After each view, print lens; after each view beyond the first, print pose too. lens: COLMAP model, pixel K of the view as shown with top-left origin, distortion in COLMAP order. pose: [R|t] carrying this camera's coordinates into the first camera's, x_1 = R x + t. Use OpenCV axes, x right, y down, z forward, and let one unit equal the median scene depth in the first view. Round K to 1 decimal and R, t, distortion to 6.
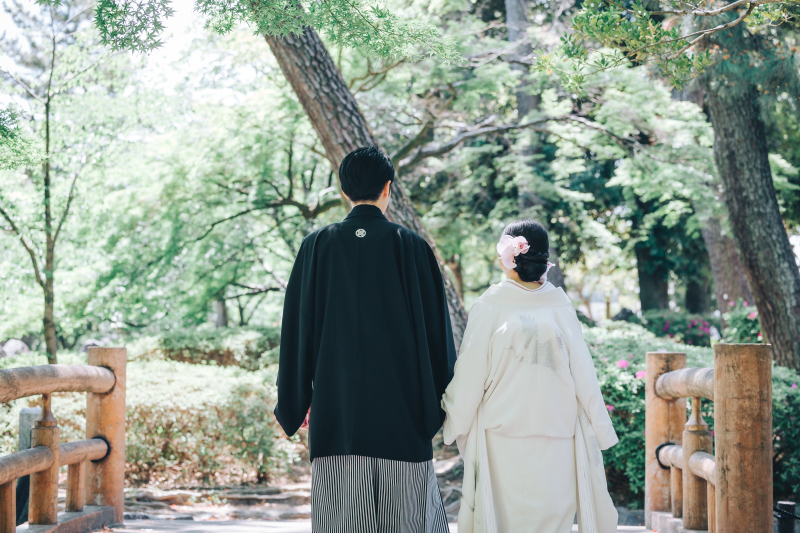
lens RADIAL K [[1632.5, 0, 400.0], [0, 1632.5, 264.4], [0, 0, 1]] dist [0.075109, 0.000000]
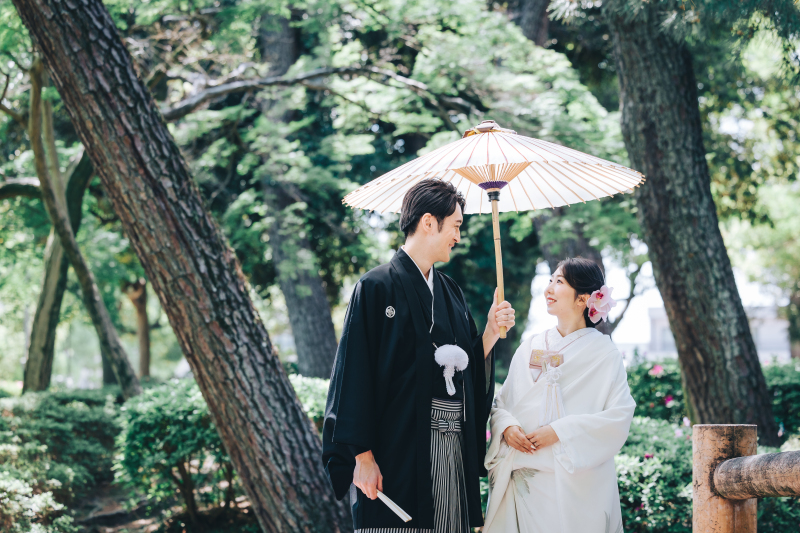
lens RADIAL K [[2384.5, 0, 400.0], [0, 2384.5, 268.3], [0, 0, 1]] dist [-0.014400, 0.000000]
pose [[0.982836, 0.012745, 0.184039, -0.074725], [-0.010484, 0.999857, -0.013255, 0.003903], [-0.184181, 0.011098, 0.982830, 0.067964]]
